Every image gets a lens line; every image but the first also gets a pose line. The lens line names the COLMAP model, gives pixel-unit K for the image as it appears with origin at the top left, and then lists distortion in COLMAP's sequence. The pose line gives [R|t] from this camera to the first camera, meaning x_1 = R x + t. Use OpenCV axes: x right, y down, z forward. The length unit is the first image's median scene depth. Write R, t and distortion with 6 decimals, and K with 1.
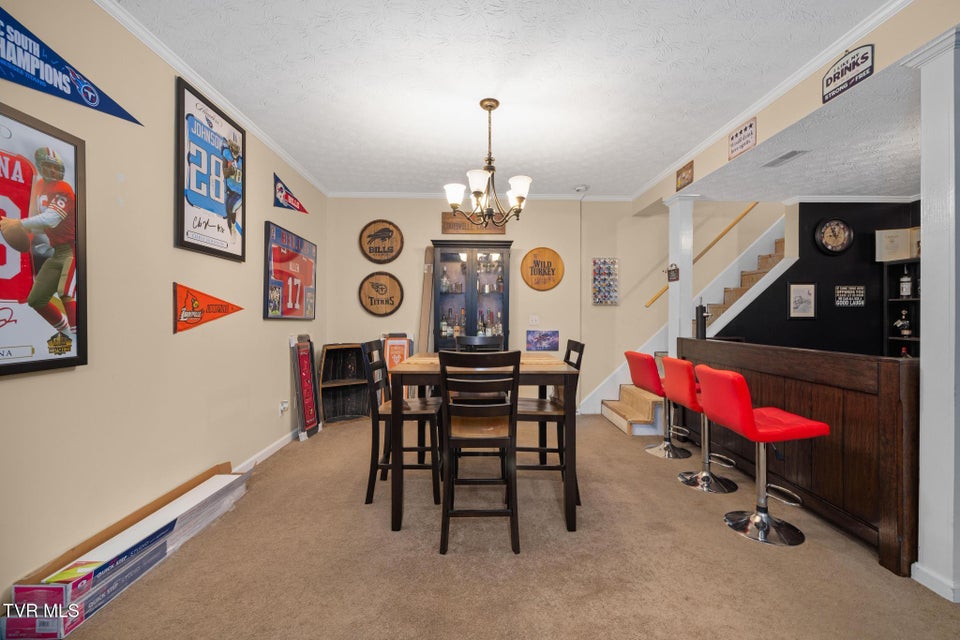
lens RADIAL K [[413.6, 0, 479.8], [0, 413.6, 318.5], [0, 0, 1]] dist [0.001690, 0.000312]
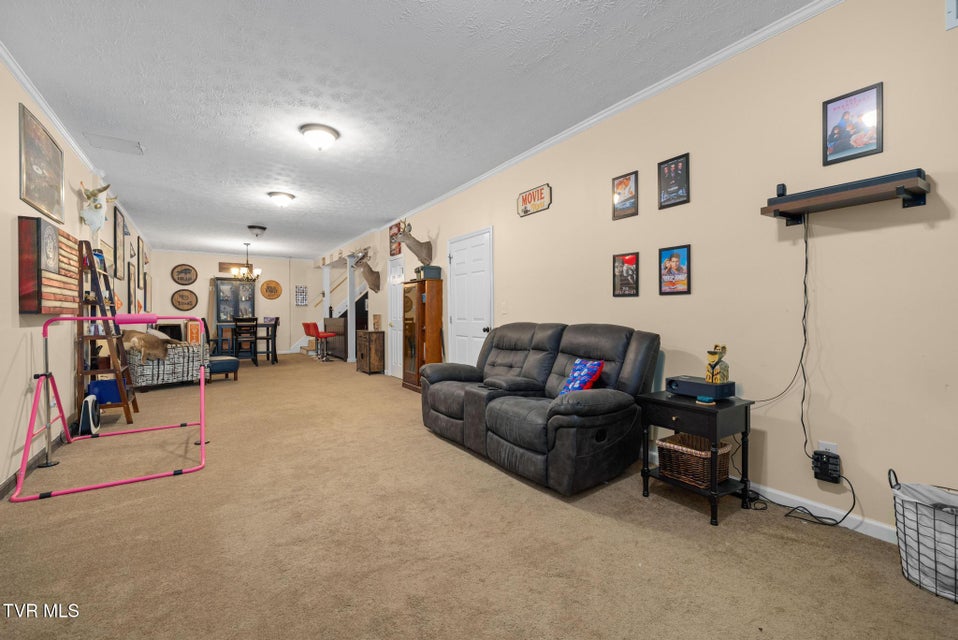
lens RADIAL K [[412.7, 0, 478.8], [0, 412.7, 318.5], [0, 0, 1]] dist [0.001690, 0.000312]
pose [[0.846205, -0.010355, 0.532757, -0.095784], [0.014224, 0.999894, -0.003158, 0.061170], [-0.532668, 0.010251, 0.846262, -1.536149]]
